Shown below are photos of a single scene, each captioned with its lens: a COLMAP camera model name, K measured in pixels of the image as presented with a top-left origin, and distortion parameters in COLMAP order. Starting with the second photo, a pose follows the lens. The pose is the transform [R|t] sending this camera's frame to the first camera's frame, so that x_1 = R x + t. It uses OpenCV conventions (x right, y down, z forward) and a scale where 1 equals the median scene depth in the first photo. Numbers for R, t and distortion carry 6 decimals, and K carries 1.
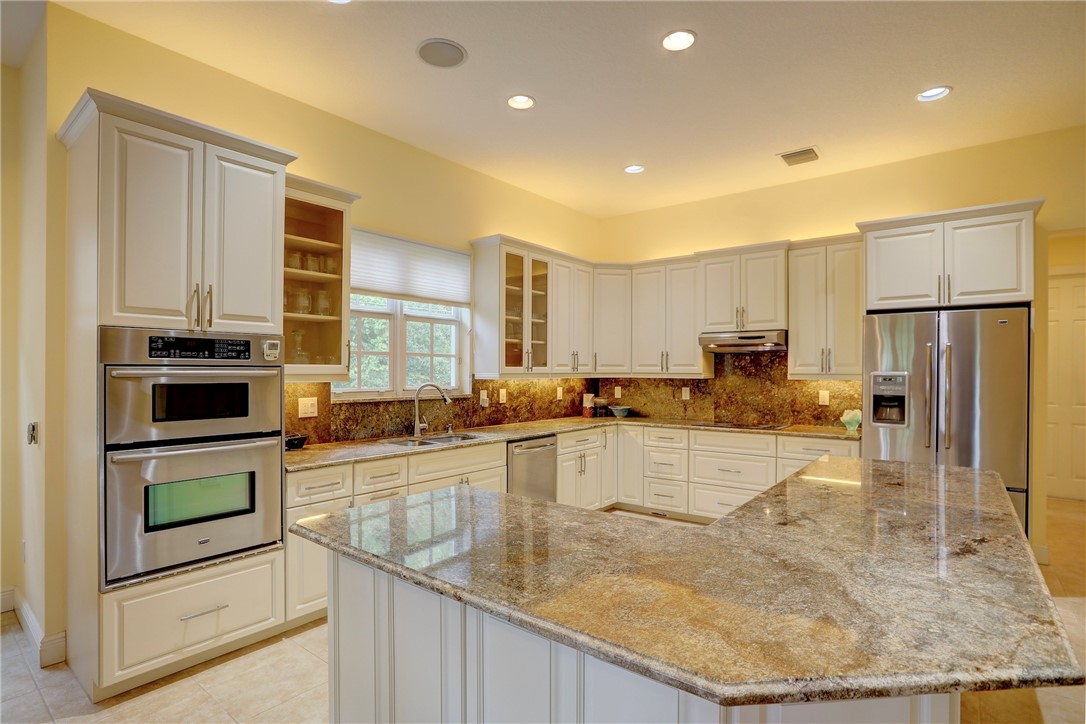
lens RADIAL K [[557.0, 0, 543.0], [0, 557.0, 362.0], [0, 0, 1]] dist [-0.001486, -0.000103]
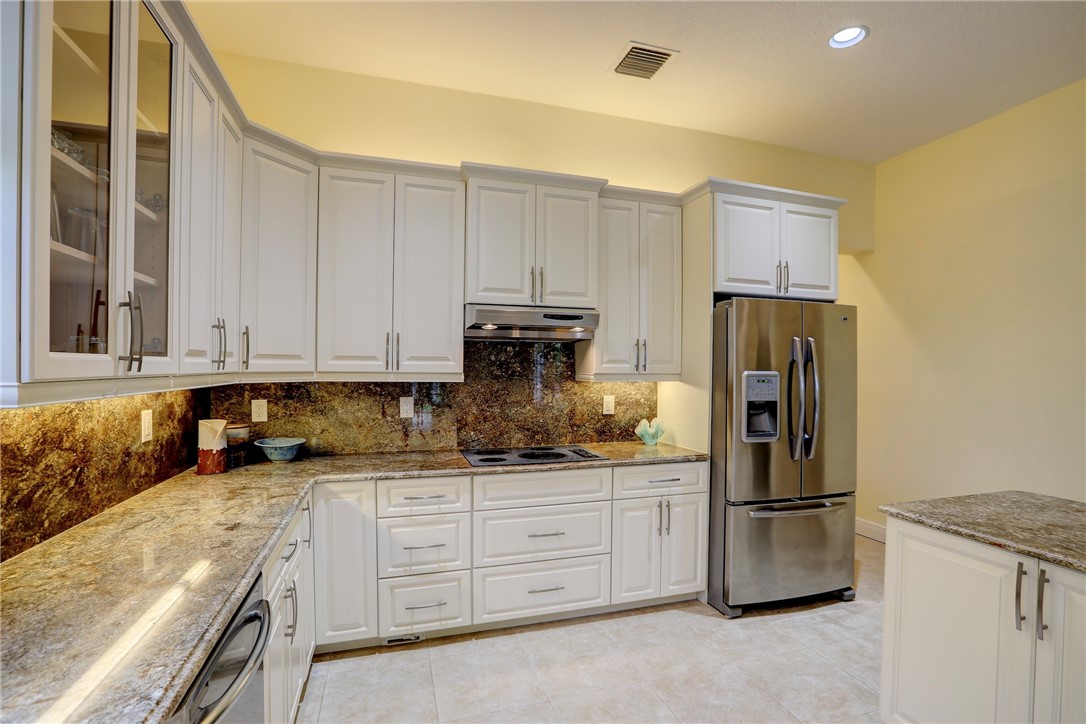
lens RADIAL K [[508.3, 0, 536.8], [0, 508.3, 366.7], [0, 0, 1]] dist [-0.020264, 0.000954]
pose [[0.581759, 0.004587, 0.813348, -0.103600], [-0.017723, 0.999818, 0.007038, 0.008288], [-0.813168, -0.018509, 0.581735, 0.615737]]
